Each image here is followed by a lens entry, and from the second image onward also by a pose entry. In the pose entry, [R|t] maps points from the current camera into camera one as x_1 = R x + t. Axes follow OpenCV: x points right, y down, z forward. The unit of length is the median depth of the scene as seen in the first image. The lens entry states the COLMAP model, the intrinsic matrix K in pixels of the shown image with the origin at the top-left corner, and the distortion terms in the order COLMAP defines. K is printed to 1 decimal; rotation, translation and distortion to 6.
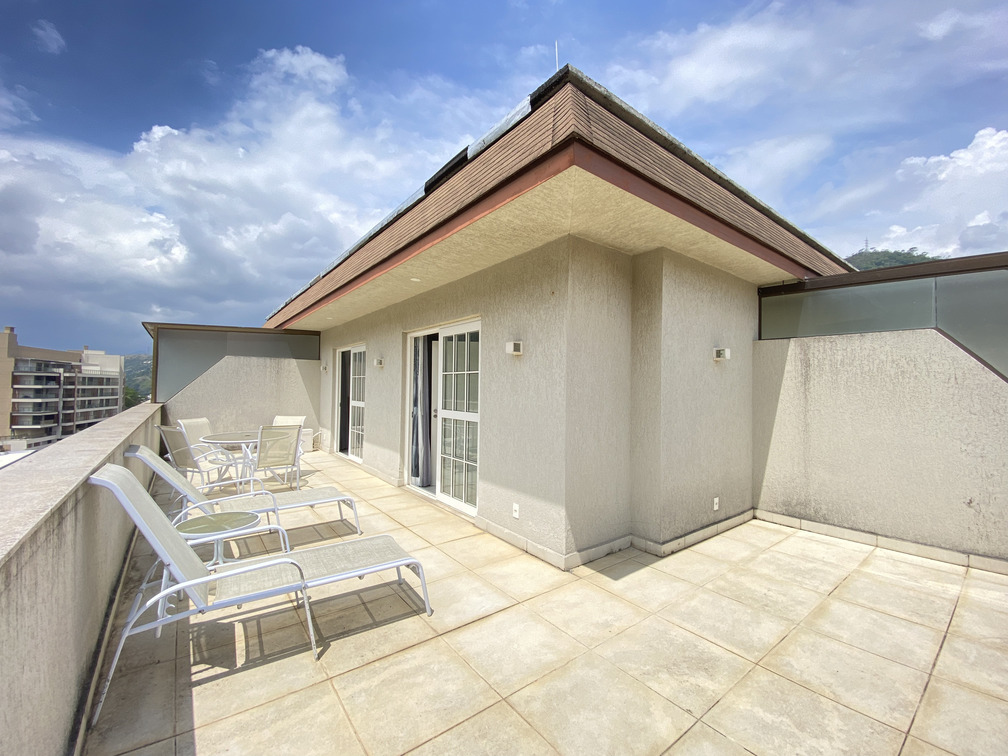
lens RADIAL K [[409.7, 0, 506.5], [0, 409.7, 379.2], [0, 0, 1]] dist [0.010990, -0.015898]
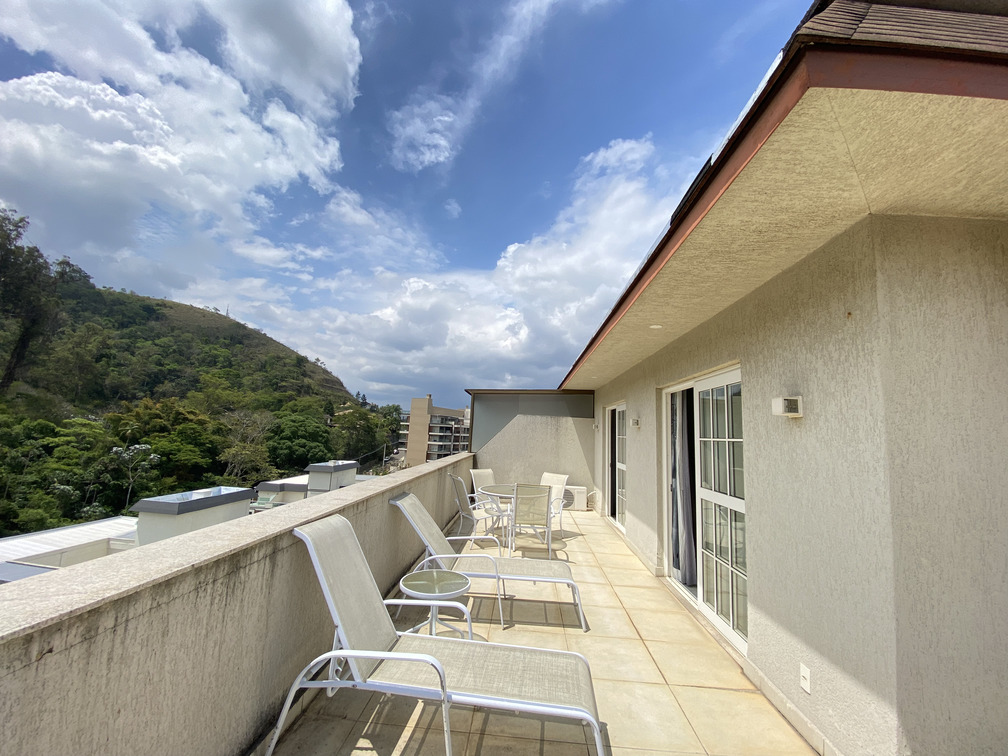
lens RADIAL K [[409.7, 0, 501.2], [0, 409.7, 375.4], [0, 0, 1]] dist [0.010990, -0.015898]
pose [[0.746208, -0.068472, -0.662182, 0.087255], [-0.026079, 0.990926, -0.131855, -0.021387], [0.665202, 0.115660, 0.737651, 0.162823]]
